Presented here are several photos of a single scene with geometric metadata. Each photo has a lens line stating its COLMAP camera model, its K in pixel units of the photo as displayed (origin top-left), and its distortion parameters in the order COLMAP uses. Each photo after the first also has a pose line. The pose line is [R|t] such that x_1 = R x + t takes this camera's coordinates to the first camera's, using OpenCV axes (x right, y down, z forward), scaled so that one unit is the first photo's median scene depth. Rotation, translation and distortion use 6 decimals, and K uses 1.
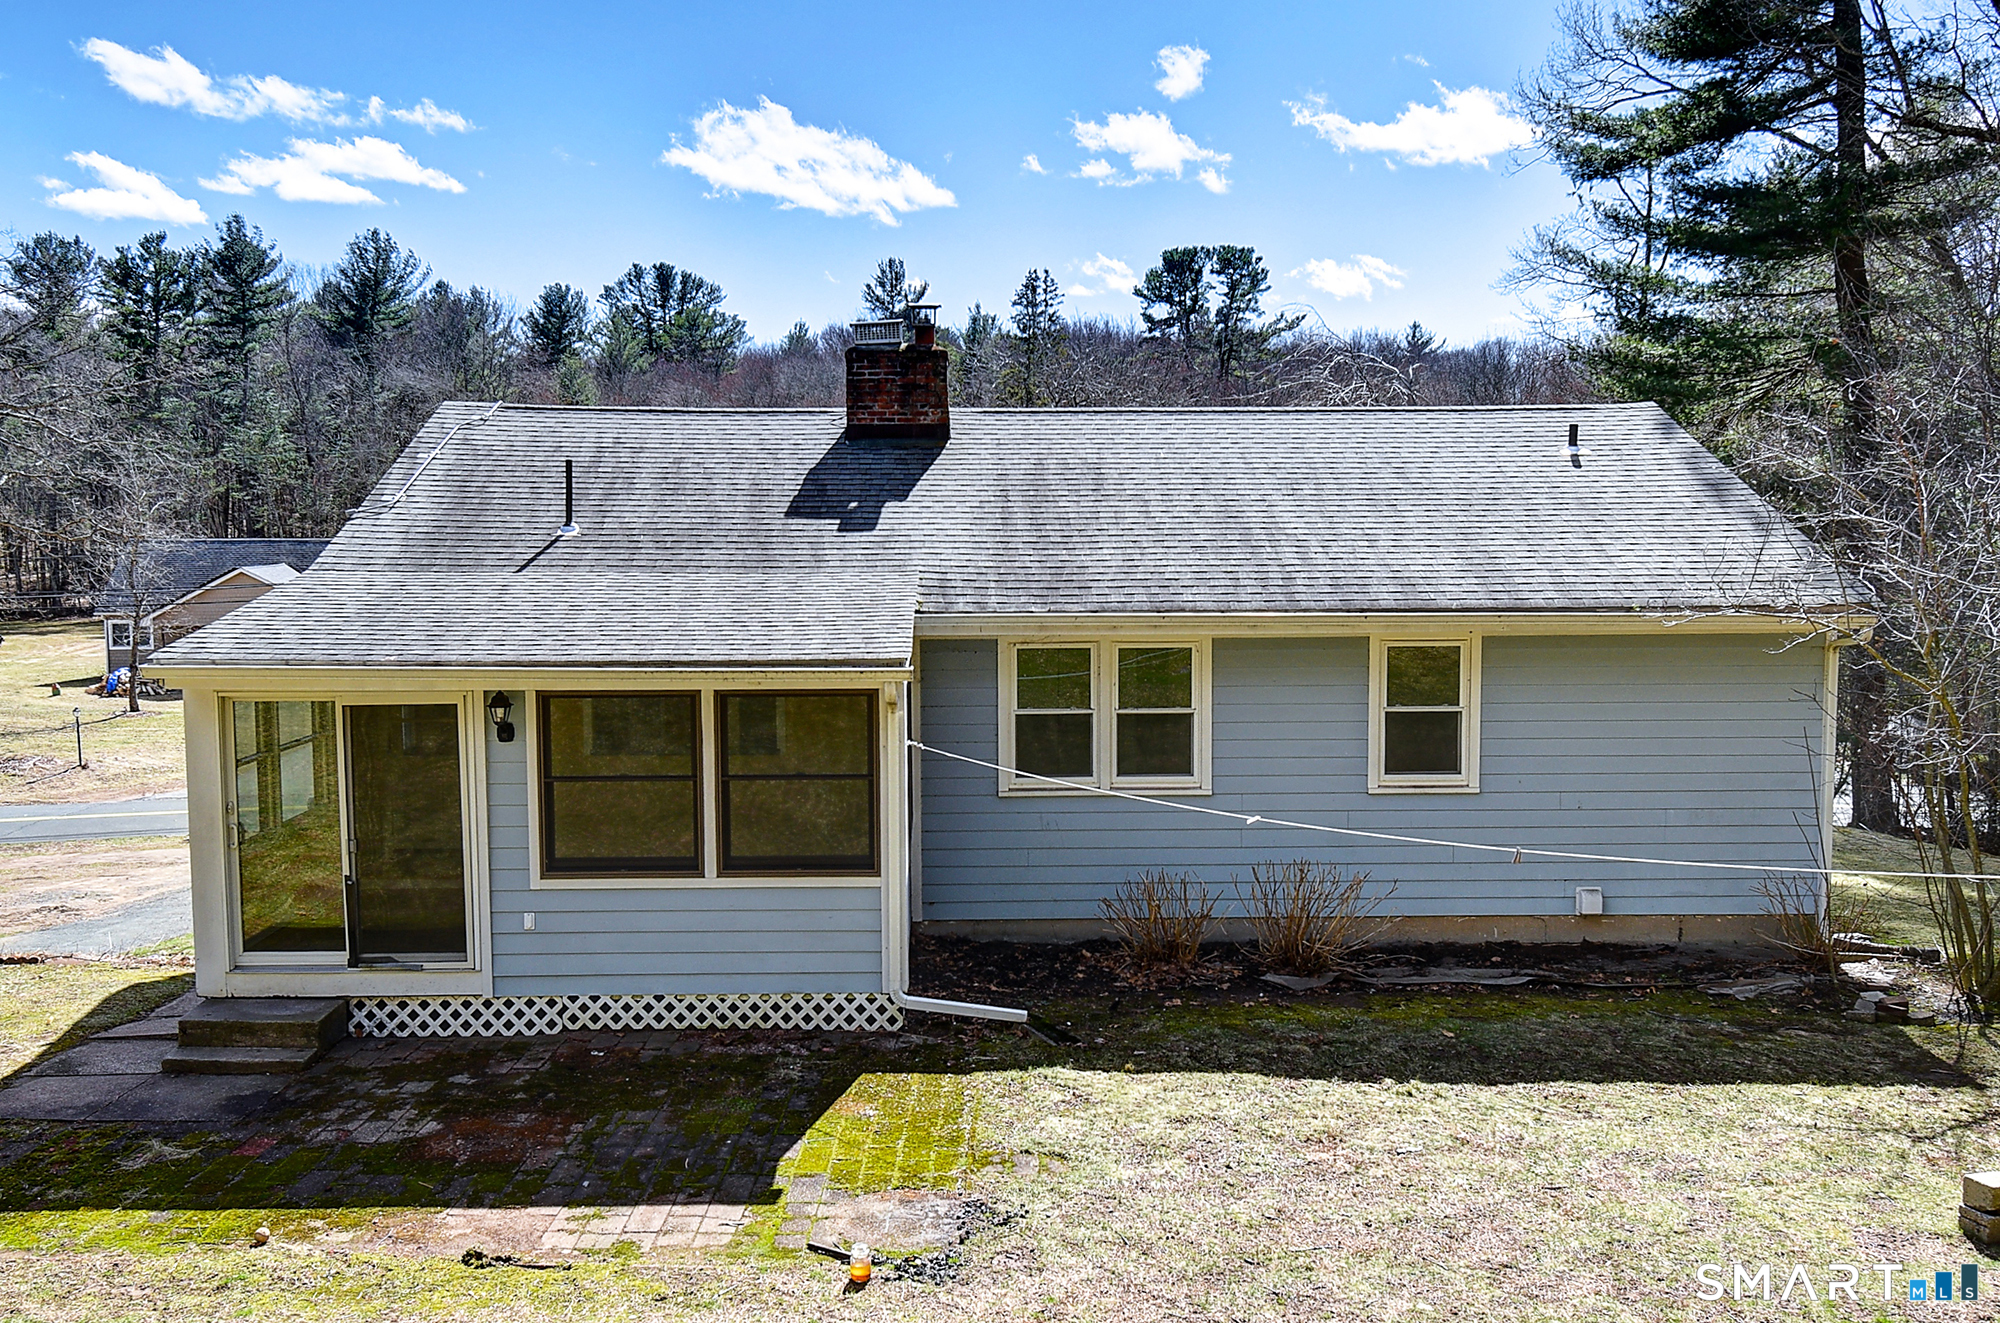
lens RADIAL K [[1664.1, 0, 1000.0], [0, 1664.1, 661.5], [0, 0, 1]] dist [-0.011741, 0.000478]
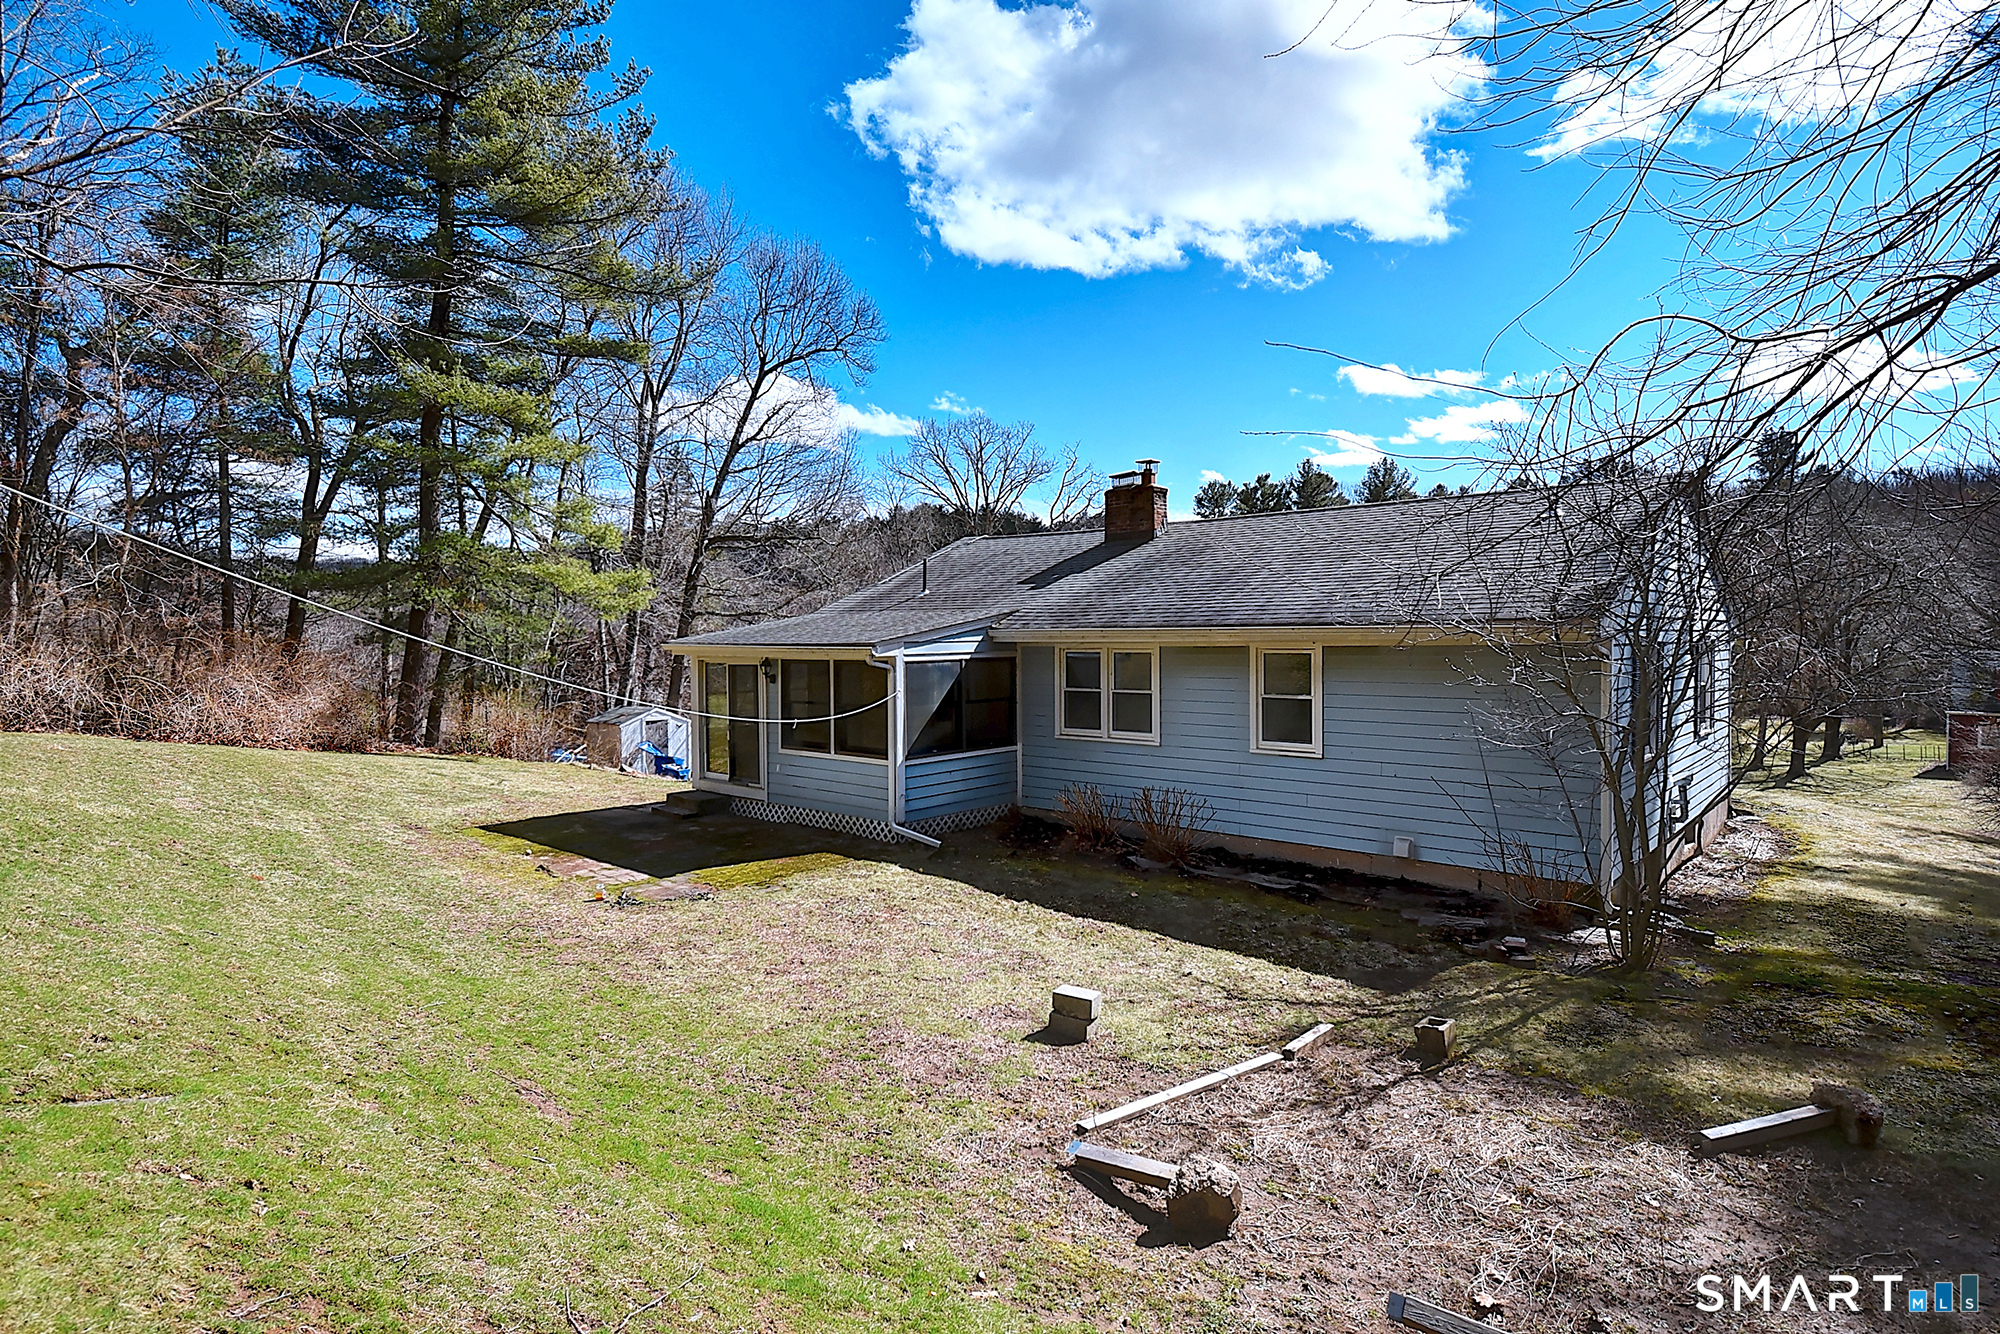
lens RADIAL K [[998.3, 0, 1000.0], [0, 998.3, 667.0], [0, 0, 1]] dist [0.001607, 0.000047]
pose [[0.744160, 0.018215, -0.667753, 0.704660], [-0.051129, 0.998249, -0.029749, 0.045308], [0.666042, 0.056280, 0.743788, 0.207153]]
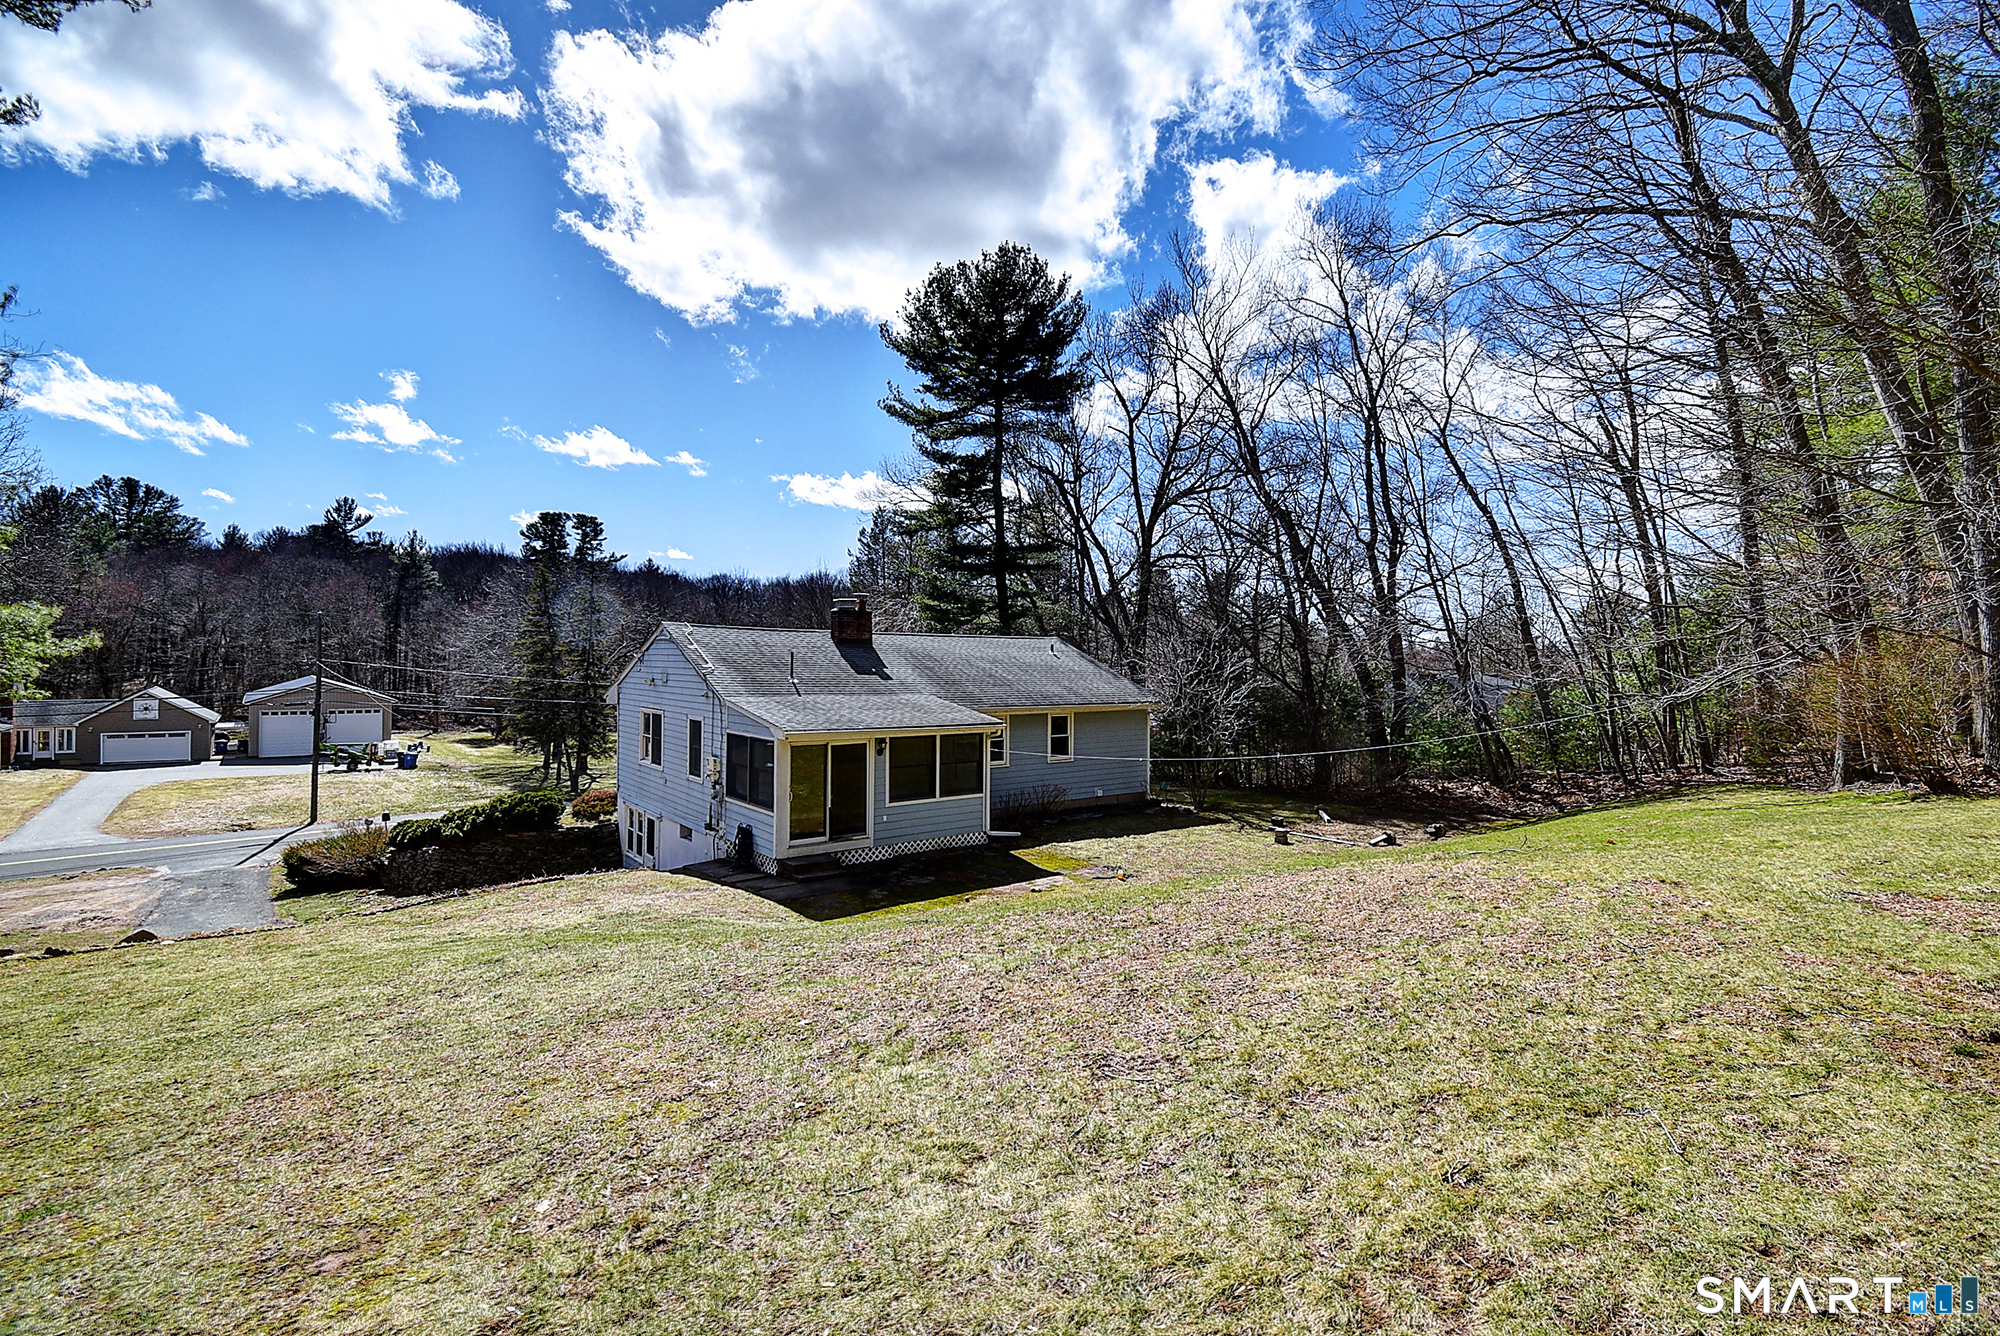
lens RADIAL K [[911.7, 0, 1000.0], [0, 911.7, 668.0], [0, 0, 1]] dist [-0.001596, -0.021422]
pose [[0.778789, 0.007988, 0.627235, -1.006741], [0.041871, 0.997027, -0.064685, 0.006771], [-0.625887, 0.076639, 0.776139, -0.327536]]
